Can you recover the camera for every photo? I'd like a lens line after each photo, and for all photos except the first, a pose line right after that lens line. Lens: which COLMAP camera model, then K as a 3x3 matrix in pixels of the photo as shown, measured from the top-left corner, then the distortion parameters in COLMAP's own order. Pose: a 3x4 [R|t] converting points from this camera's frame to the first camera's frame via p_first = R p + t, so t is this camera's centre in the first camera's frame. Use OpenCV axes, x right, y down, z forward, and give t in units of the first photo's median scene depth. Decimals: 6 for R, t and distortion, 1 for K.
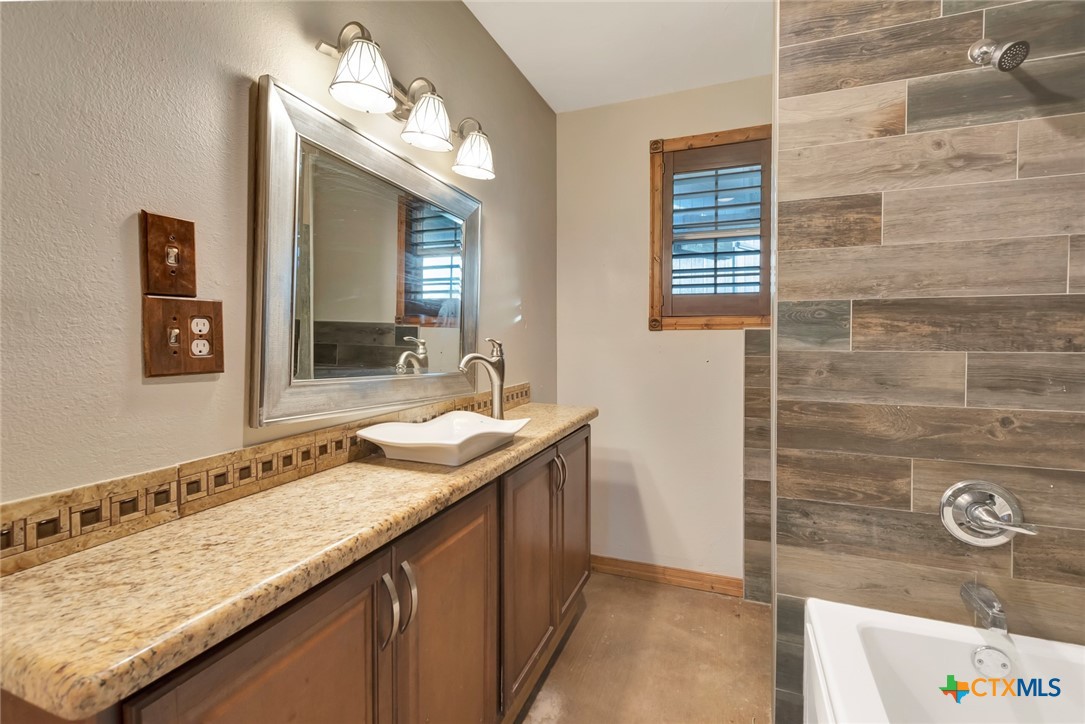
lens RADIAL K [[482.7, 0, 543.5], [0, 482.7, 343.1], [0, 0, 1]] dist [0.002057, -0.003758]
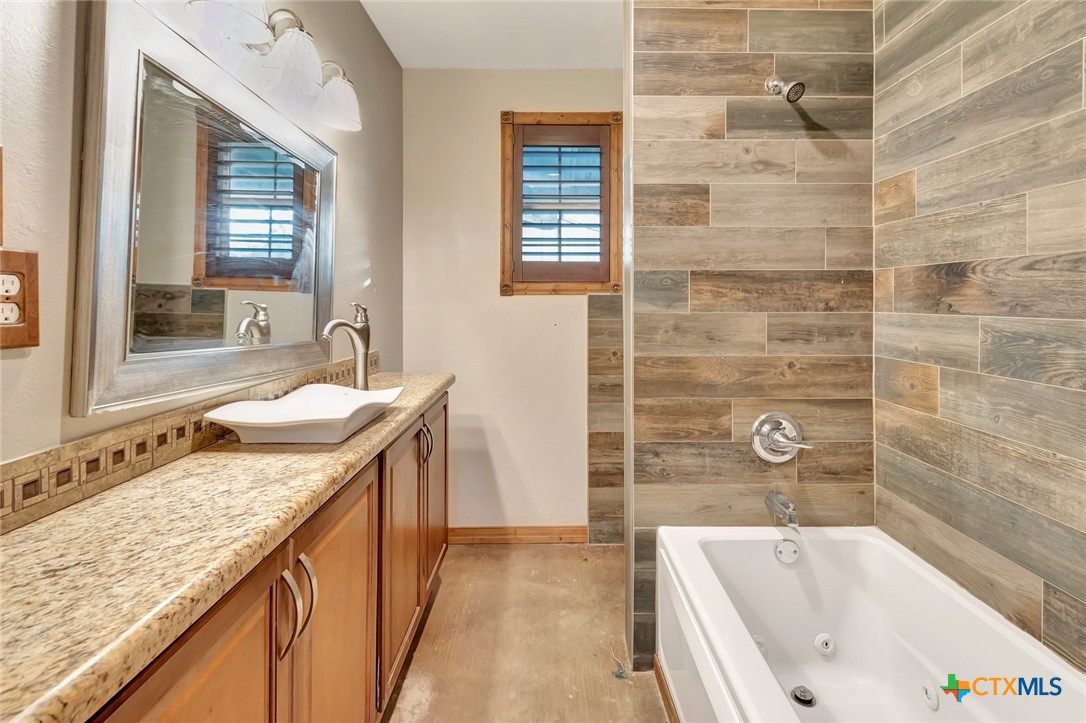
lens RADIAL K [[496.2, 0, 545.1], [0, 496.2, 298.4], [0, 0, 1]] dist [-0.001118, -0.001939]
pose [[0.928637, 0.002763, 0.370980, -0.155830], [0.005363, 0.999768, -0.020872, 0.004594], [-0.370952, 0.021372, 0.928406, -0.014311]]
